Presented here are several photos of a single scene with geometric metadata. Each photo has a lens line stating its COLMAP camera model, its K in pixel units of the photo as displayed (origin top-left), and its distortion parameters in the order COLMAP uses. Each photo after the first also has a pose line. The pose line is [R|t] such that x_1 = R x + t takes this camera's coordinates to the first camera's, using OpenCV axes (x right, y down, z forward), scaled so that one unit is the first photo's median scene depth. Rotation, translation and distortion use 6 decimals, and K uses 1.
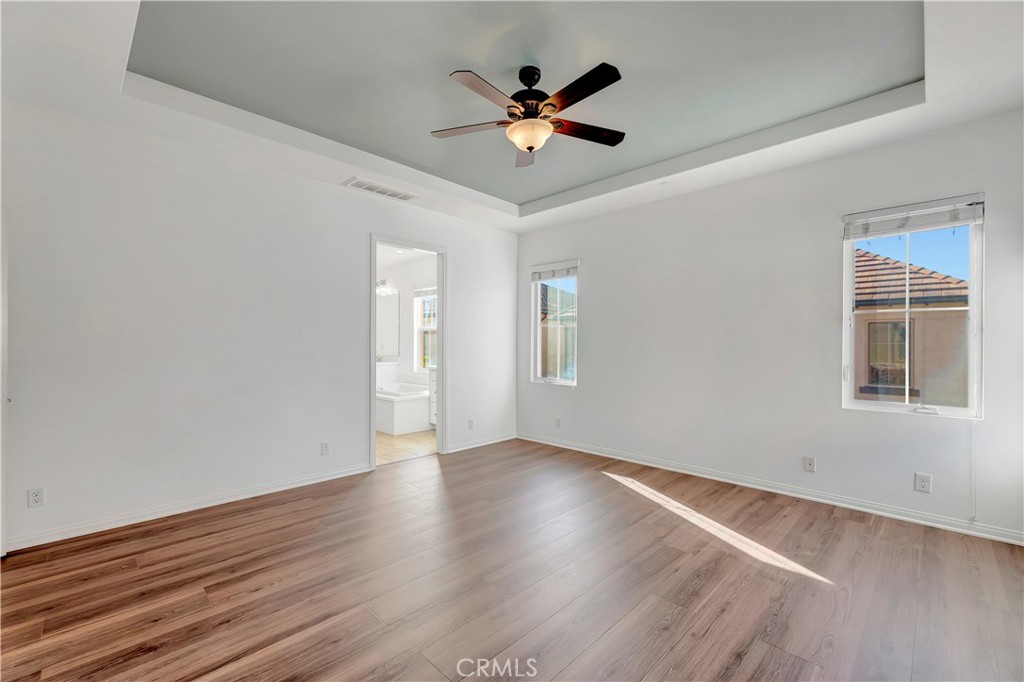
lens RADIAL K [[428.0, 0, 512.3], [0, 428.0, 341.3], [0, 0, 1]] dist [0.003256, 0.000361]
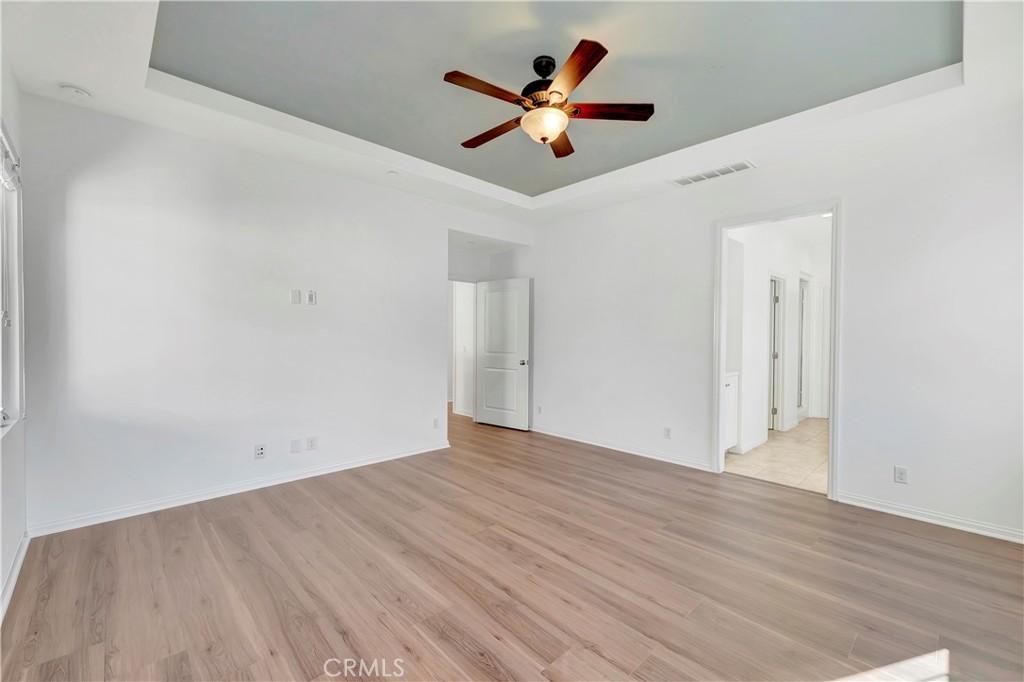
lens RADIAL K [[428.0, 0, 512.3], [0, 428.0, 341.3], [0, 0, 1]] dist [0.003256, 0.000361]
pose [[-0.034950, 0.008638, -0.999352, 0.732383], [-0.001524, 0.999961, 0.008697, 0.004205], [0.999388, 0.001827, -0.034935, 0.680264]]
